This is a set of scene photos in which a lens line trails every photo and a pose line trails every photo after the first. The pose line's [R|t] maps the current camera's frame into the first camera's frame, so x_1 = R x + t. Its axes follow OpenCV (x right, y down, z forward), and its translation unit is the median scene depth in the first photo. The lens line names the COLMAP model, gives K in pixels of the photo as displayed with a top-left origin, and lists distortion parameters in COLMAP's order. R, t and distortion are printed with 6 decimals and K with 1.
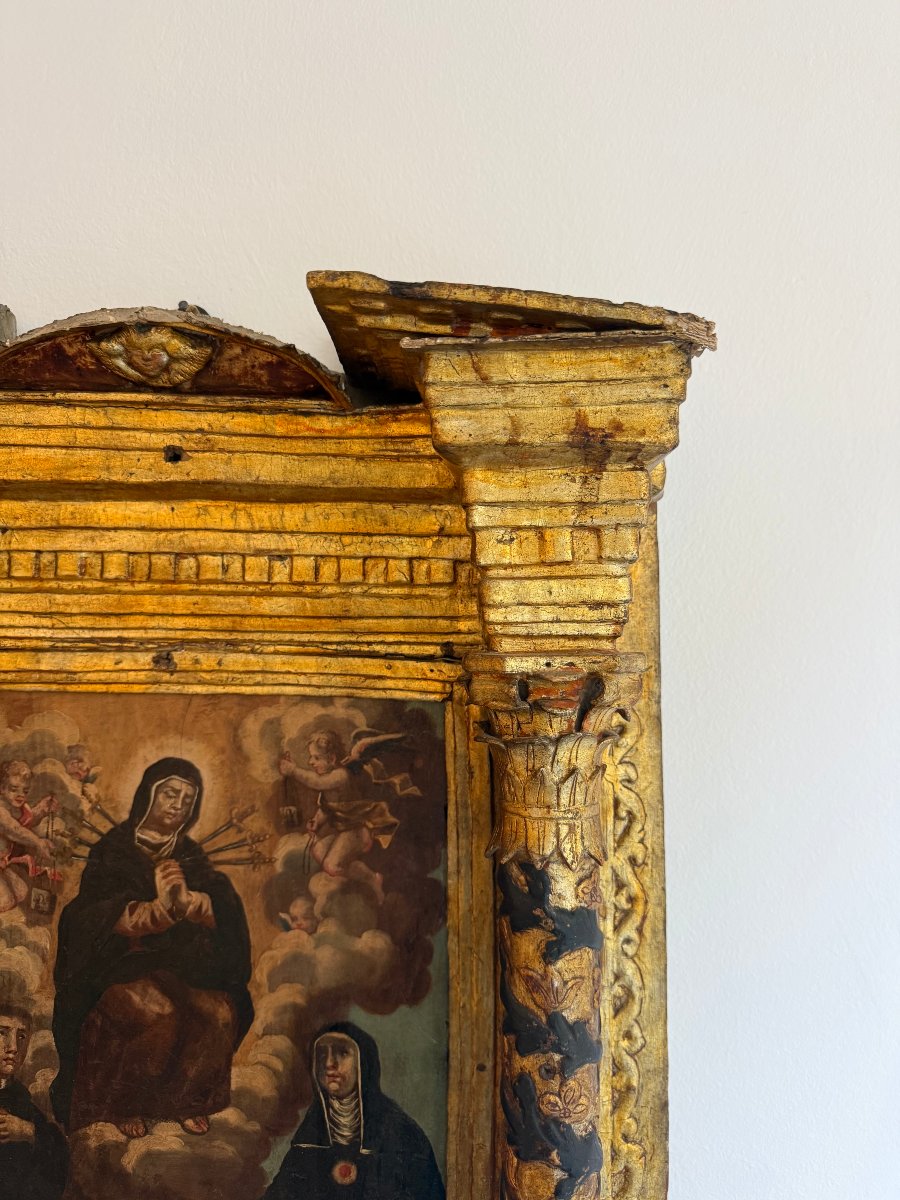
lens RADIAL K [[859.9, 0, 446.7], [0, 859.9, 605.5], [0, 0, 1]] dist [0.075998, -0.129568]
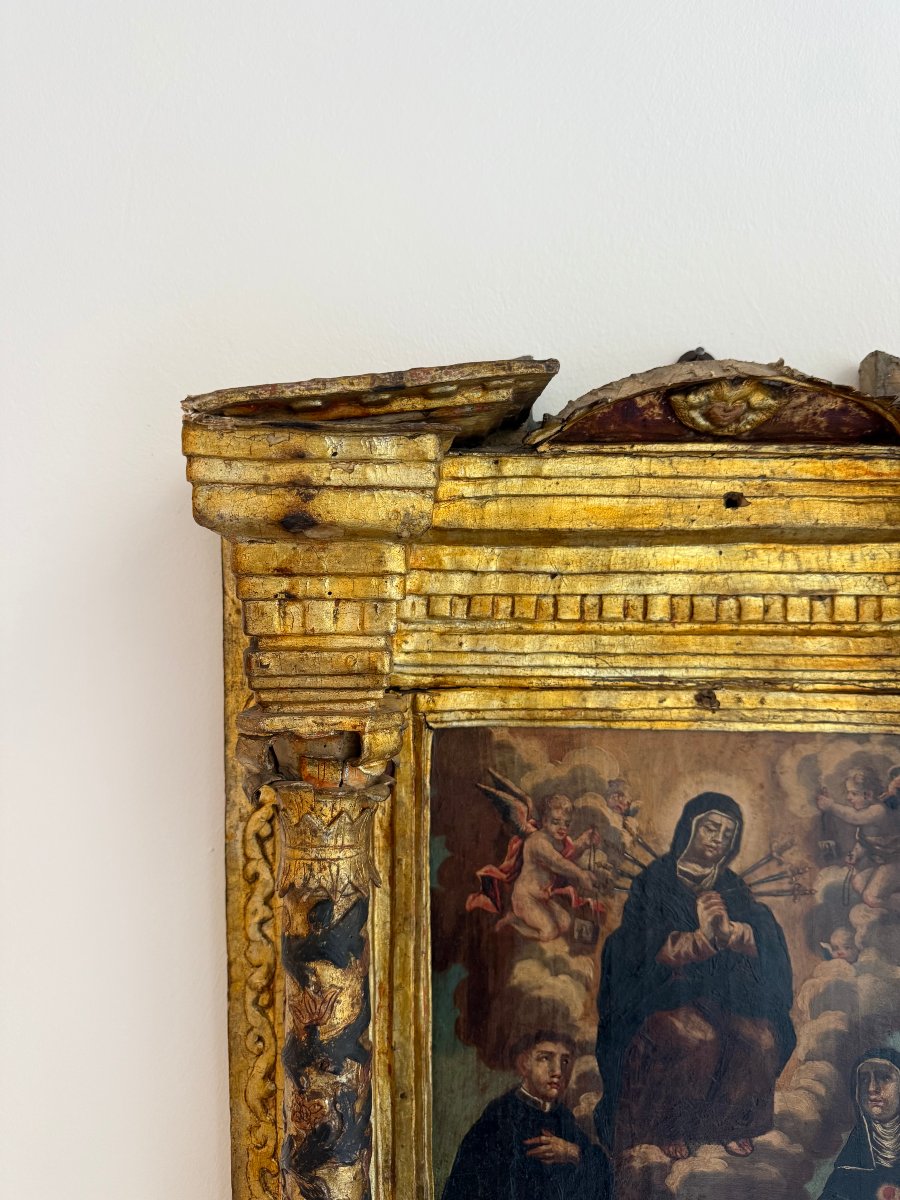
lens RADIAL K [[859.9, 0, 446.7], [0, 859.9, 605.5], [0, 0, 1]] dist [0.075998, -0.129568]
pose [[0.998894, -0.011049, -0.045692, -0.587042], [0.011196, 0.999933, 0.002970, -0.054193], [0.045656, -0.003478, 0.998951, -0.045561]]
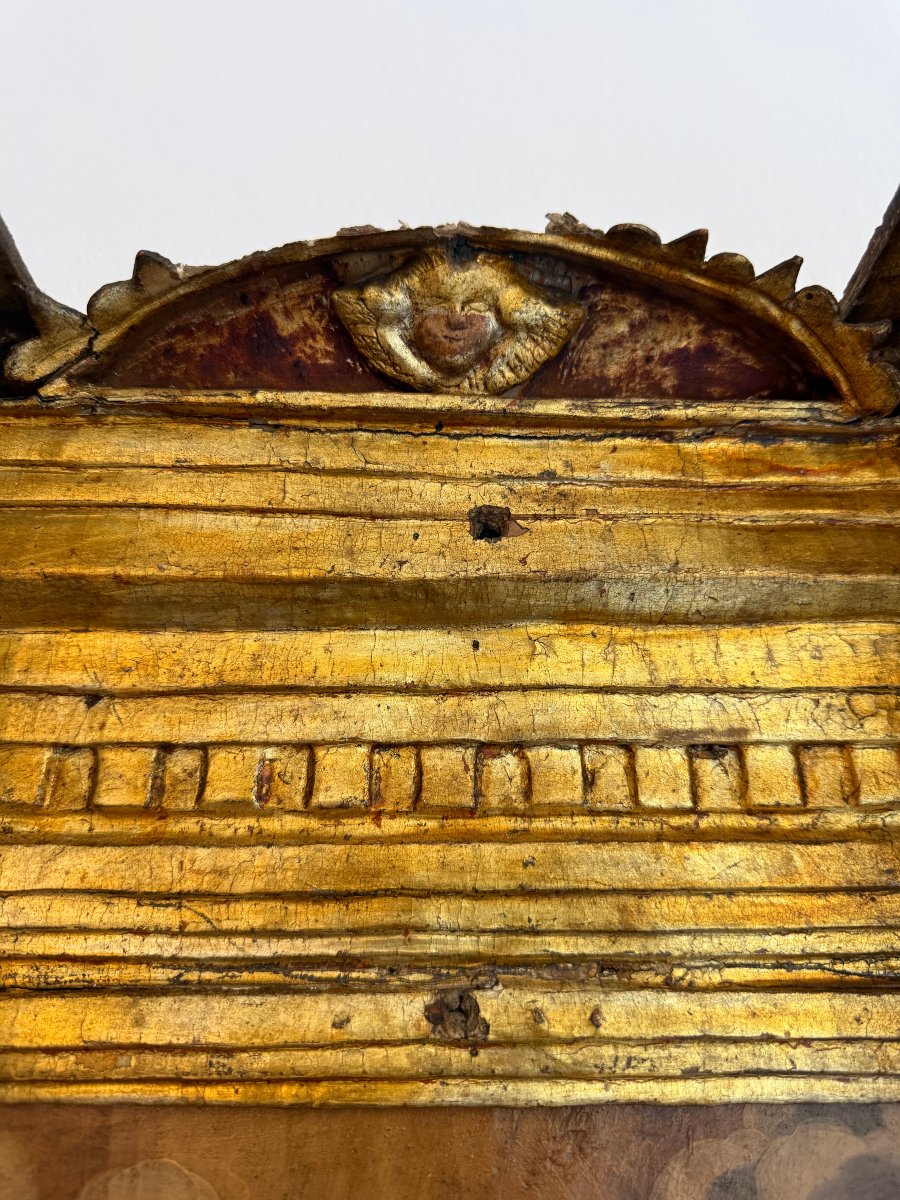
lens RADIAL K [[919.3, 0, 447.8], [0, 919.3, 600.0], [0, 0, 1]] dist [0.052356, -0.164704]
pose [[0.999787, -0.015133, 0.014005, -0.332314], [0.019340, 0.923766, -0.382468, 0.049853], [-0.007149, 0.382657, 0.923863, 0.538922]]
